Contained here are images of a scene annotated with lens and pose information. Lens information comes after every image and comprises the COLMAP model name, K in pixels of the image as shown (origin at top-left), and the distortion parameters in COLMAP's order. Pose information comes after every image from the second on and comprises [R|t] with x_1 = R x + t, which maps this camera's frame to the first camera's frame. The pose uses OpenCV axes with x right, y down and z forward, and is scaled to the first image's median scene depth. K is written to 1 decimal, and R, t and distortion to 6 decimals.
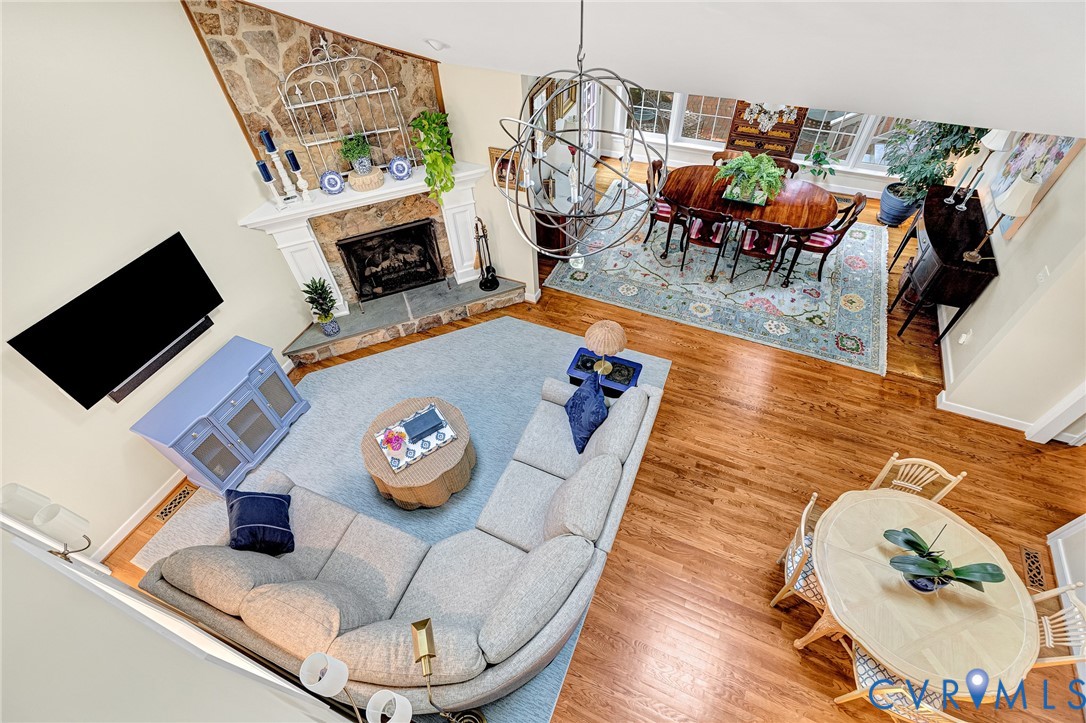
lens RADIAL K [[511.9, 0, 541.0], [0, 511.9, 373.7], [0, 0, 1]] dist [-0.001545, -0.000514]
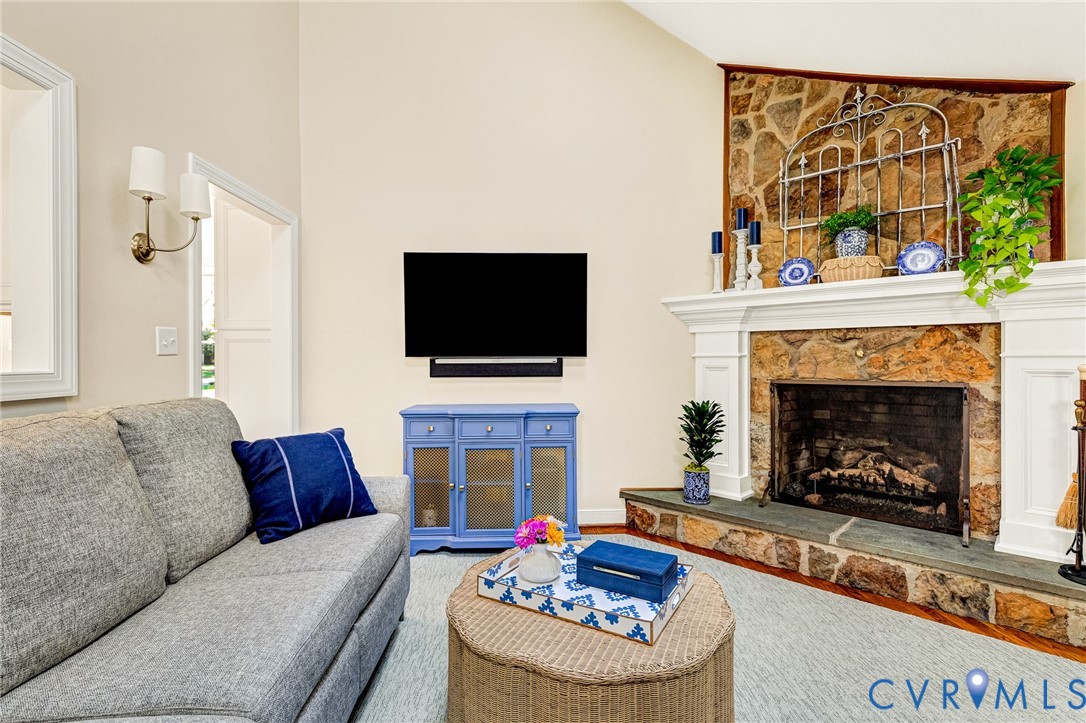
lens RADIAL K [[512.6, 0, 538.7], [0, 512.6, 358.5], [0, 0, 1]] dist [0.004754, -0.000411]
pose [[0.415321, 0.044069, -0.908607, 0.079784], [-0.704215, 0.647848, -0.290473, 0.147880], [0.575838, 0.760494, 0.300099, 0.719245]]
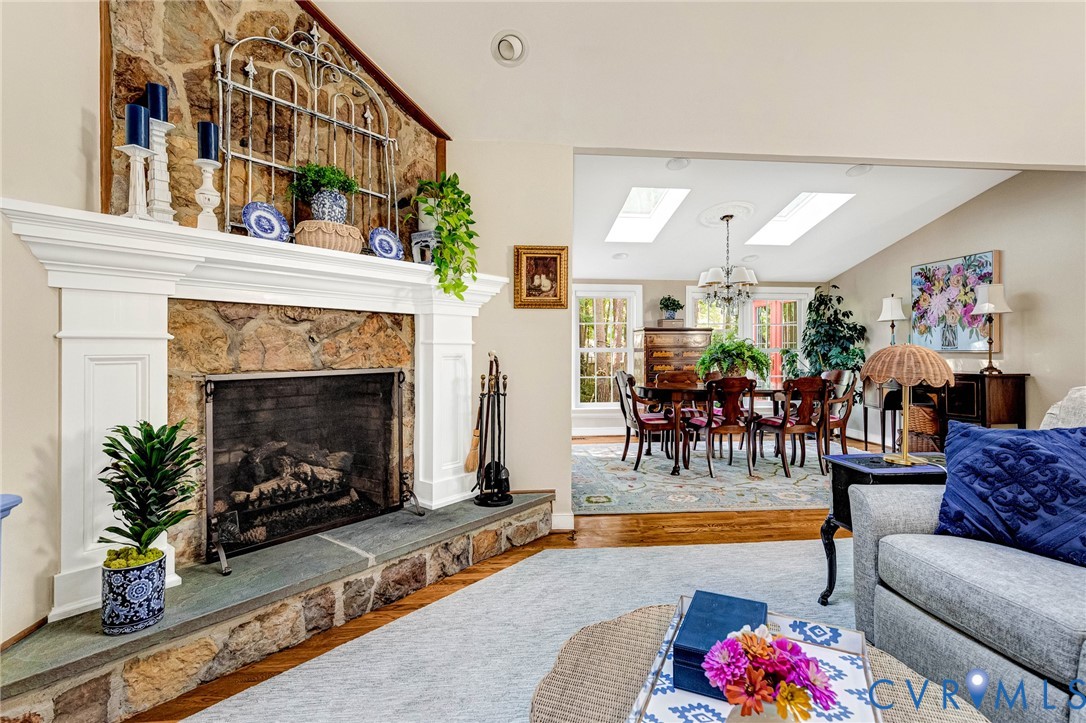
lens RADIAL K [[541.3, 0, 537.8], [0, 541.3, 345.6], [0, 0, 1]] dist [0.003323, 0.000366]
pose [[0.864491, 0.050025, 0.500153, -0.458628], [0.355674, 0.642227, -0.679000, 0.151101], [-0.355178, 0.764881, 0.537407, 0.756541]]
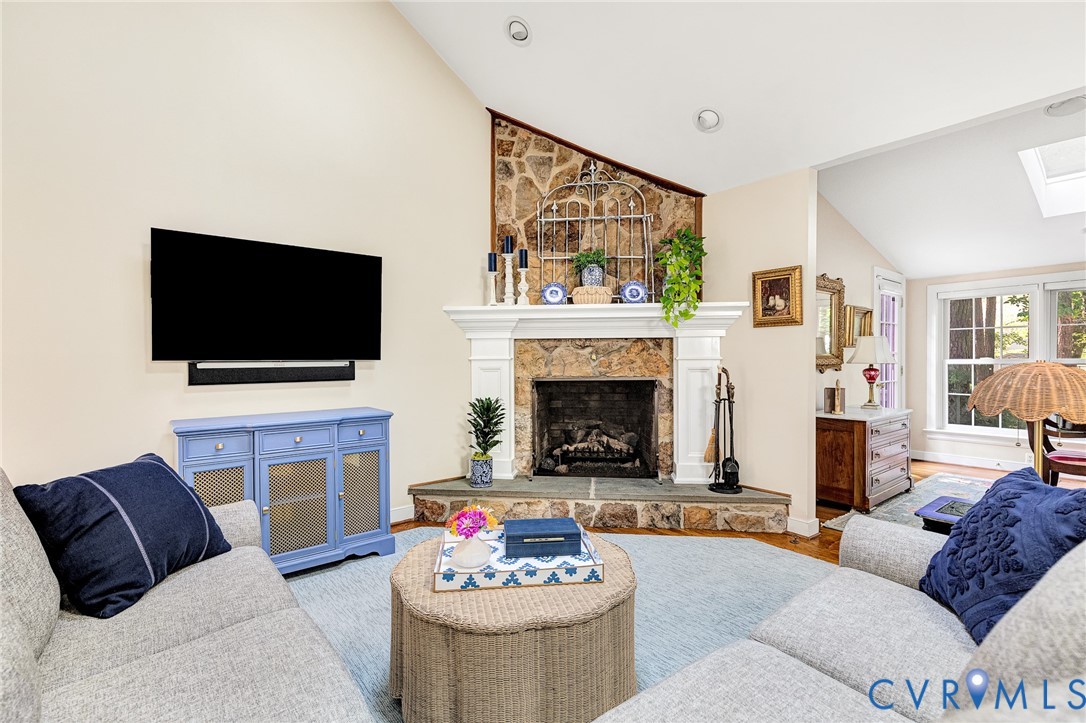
lens RADIAL K [[497.4, 0, 533.5], [0, 497.4, 362.8], [0, 0, 1]] dist [0.006228, -0.000301]
pose [[0.879640, 0.043796, -0.473619, -0.033873], [-0.384247, 0.652314, -0.653330, 0.284284], [0.280335, 0.756682, 0.590630, 0.607626]]
